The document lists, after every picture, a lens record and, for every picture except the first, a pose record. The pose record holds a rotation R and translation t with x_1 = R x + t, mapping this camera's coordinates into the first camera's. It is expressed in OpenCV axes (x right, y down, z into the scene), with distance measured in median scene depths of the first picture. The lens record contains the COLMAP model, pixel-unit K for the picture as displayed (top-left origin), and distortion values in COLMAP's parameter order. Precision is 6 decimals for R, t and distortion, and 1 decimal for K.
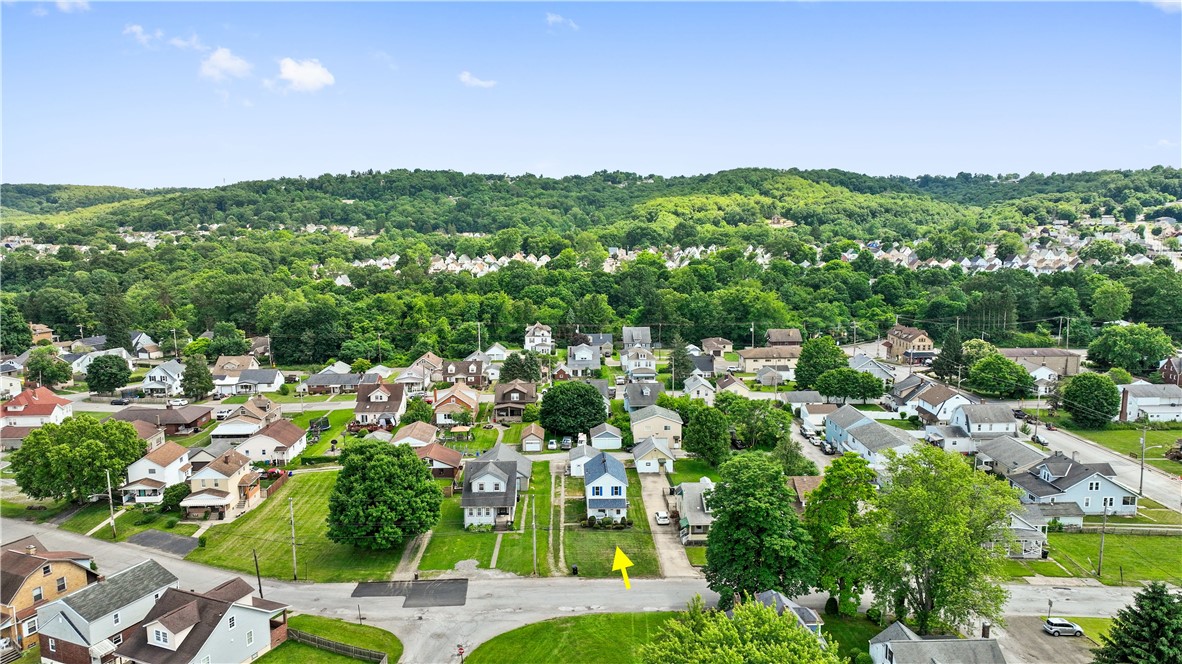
lens RADIAL K [[846.1, 0, 587.6], [0, 846.1, 336.2], [0, 0, 1]] dist [0.009067, 0.003105]
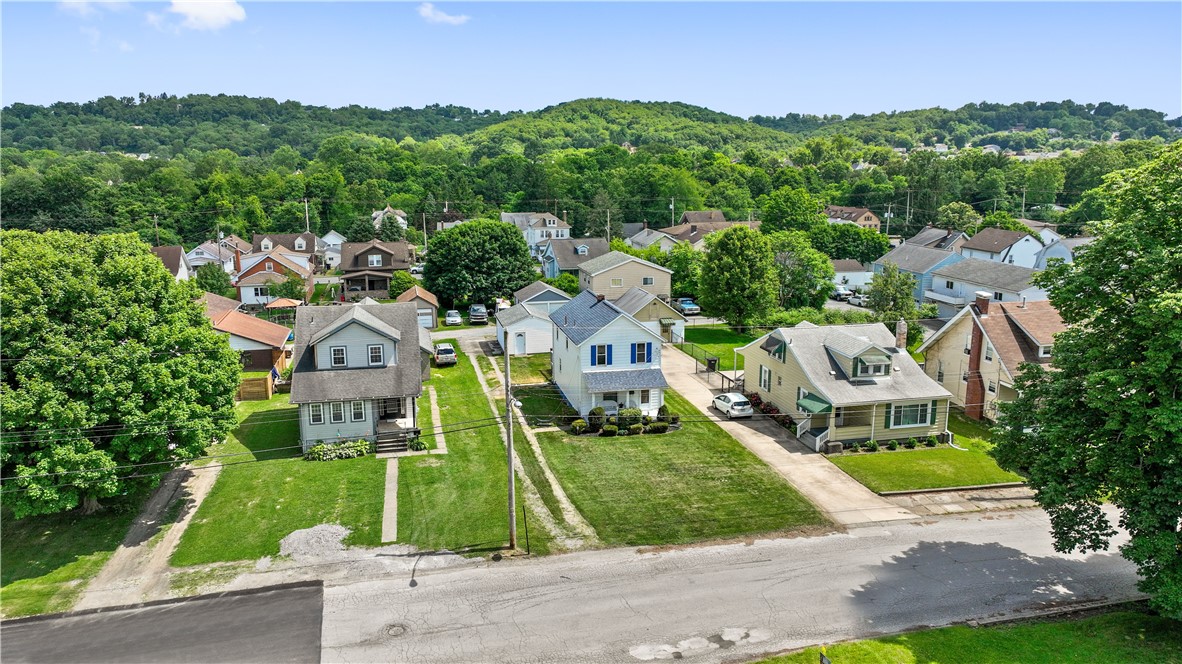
lens RADIAL K [[846.1, 0, 590.0], [0, 846.1, 325.2], [0, 0, 1]] dist [0.009067, 0.003105]
pose [[0.979863, -0.036833, 0.196242, -0.035479], [0.028636, 0.998601, 0.044443, 0.061643], [-0.197605, -0.037929, 0.979548, 0.232735]]
